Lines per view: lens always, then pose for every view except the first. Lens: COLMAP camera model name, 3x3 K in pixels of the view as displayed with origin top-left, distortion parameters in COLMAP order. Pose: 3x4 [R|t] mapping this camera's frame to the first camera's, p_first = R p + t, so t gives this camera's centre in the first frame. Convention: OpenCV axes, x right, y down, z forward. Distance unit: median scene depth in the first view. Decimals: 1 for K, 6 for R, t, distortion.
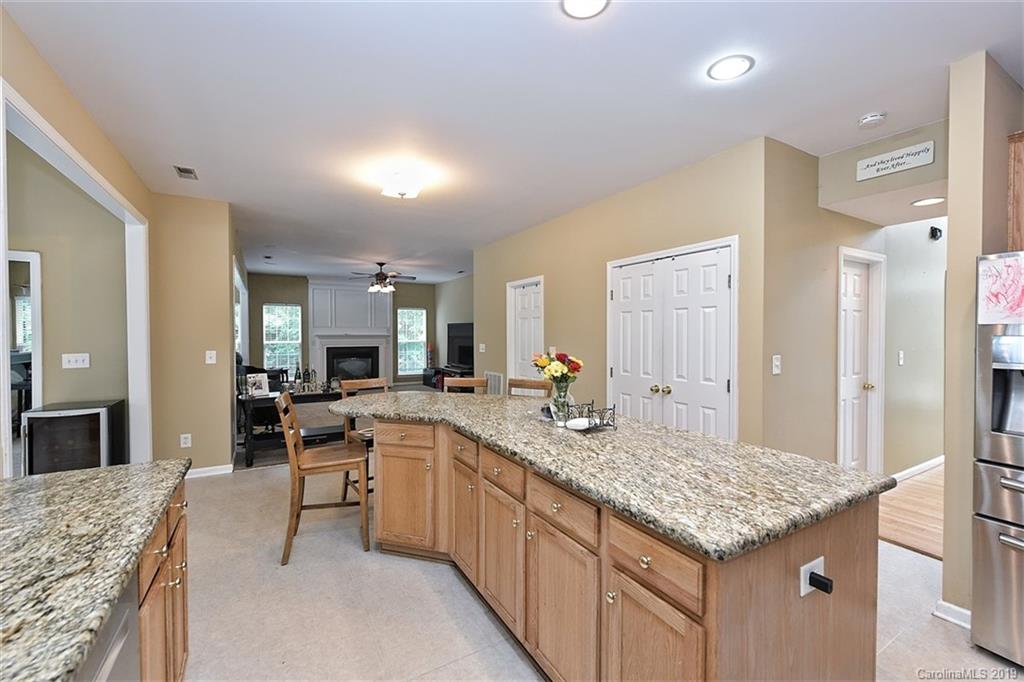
lens RADIAL K [[427.2, 0, 515.6], [0, 427.2, 339.7], [0, 0, 1]] dist [0.001321, -0.000158]
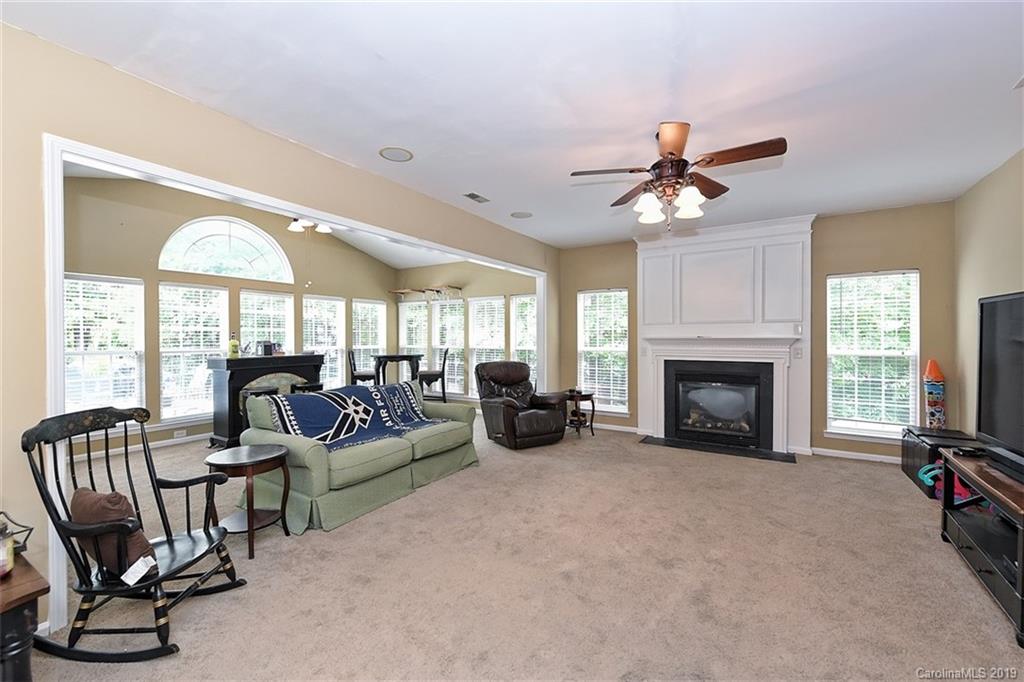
lens RADIAL K [[416.5, 0, 515.5], [0, 416.5, 340.2], [0, 0, 1]] dist [0.002248, -0.000686]
pose [[0.463180, 0.004816, -0.886251, -0.067617], [-0.011219, 0.999937, -0.000430, -0.007533], [0.886193, 0.010142, 0.463205, 0.727132]]
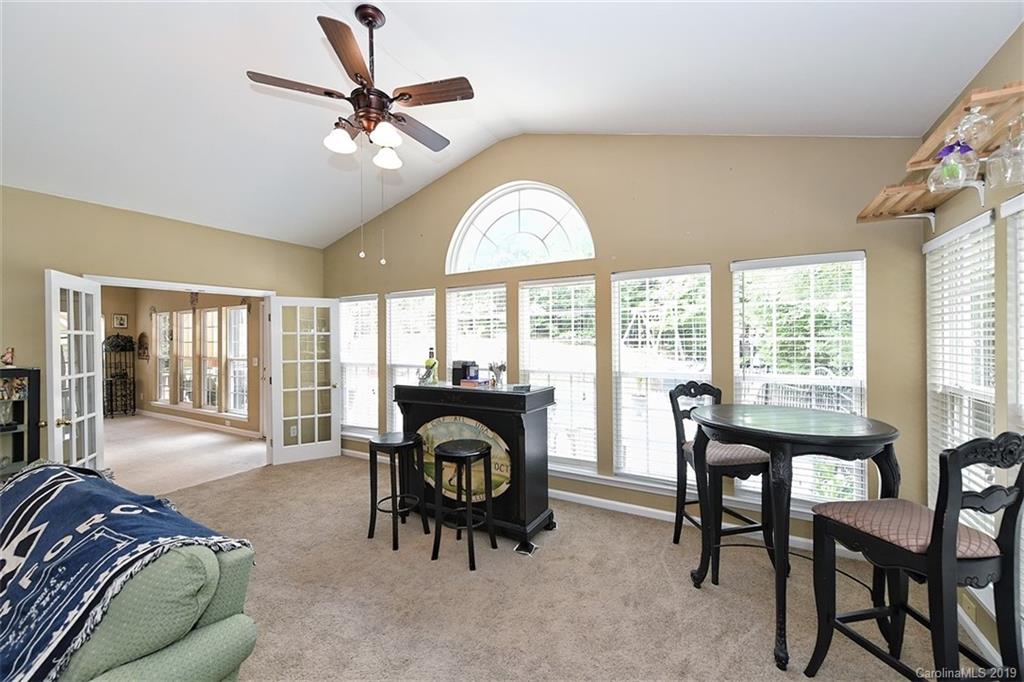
lens RADIAL K [[402.0, 0, 518.6], [0, 402.0, 339.2], [0, 0, 1]] dist [0.000153, -0.000021]
pose [[-0.865326, 0.005962, -0.501173, -0.696756], [-0.001213, 0.999901, 0.013988, -0.030141], [0.501207, 0.012712, -0.865234, 1.060234]]
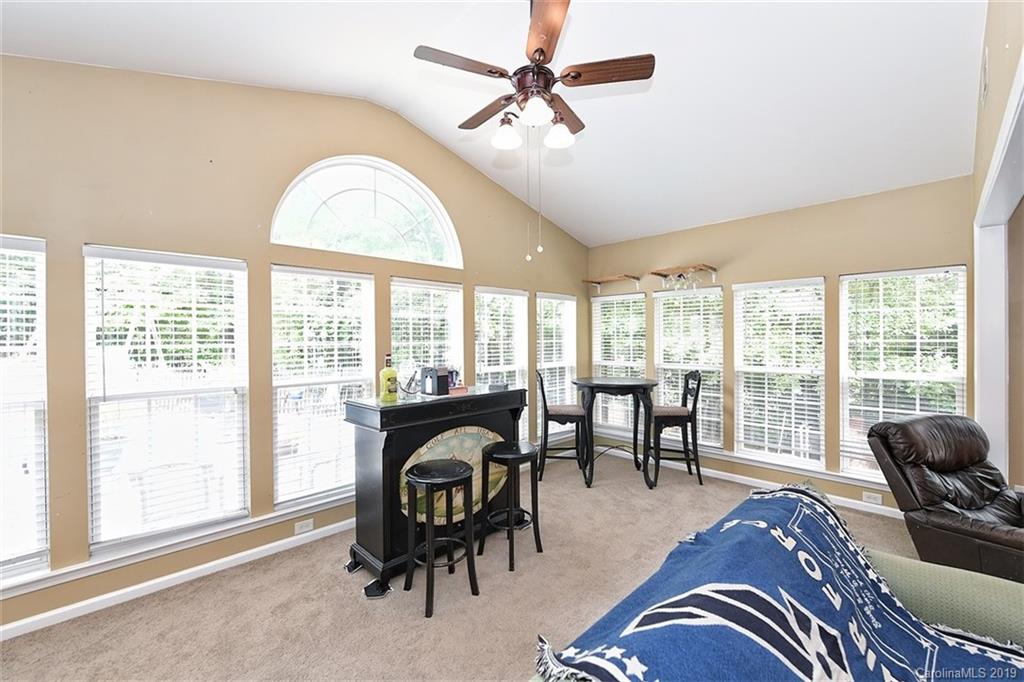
lens RADIAL K [[416.5, 0, 515.5], [0, 416.5, 340.2], [0, 0, 1]] dist [0.002248, -0.000686]
pose [[0.242942, 0.000226, -0.970041, -0.479429], [-0.006500, 0.999978, -0.001395, -0.025830], [0.970019, 0.006644, 0.242938, 0.658368]]
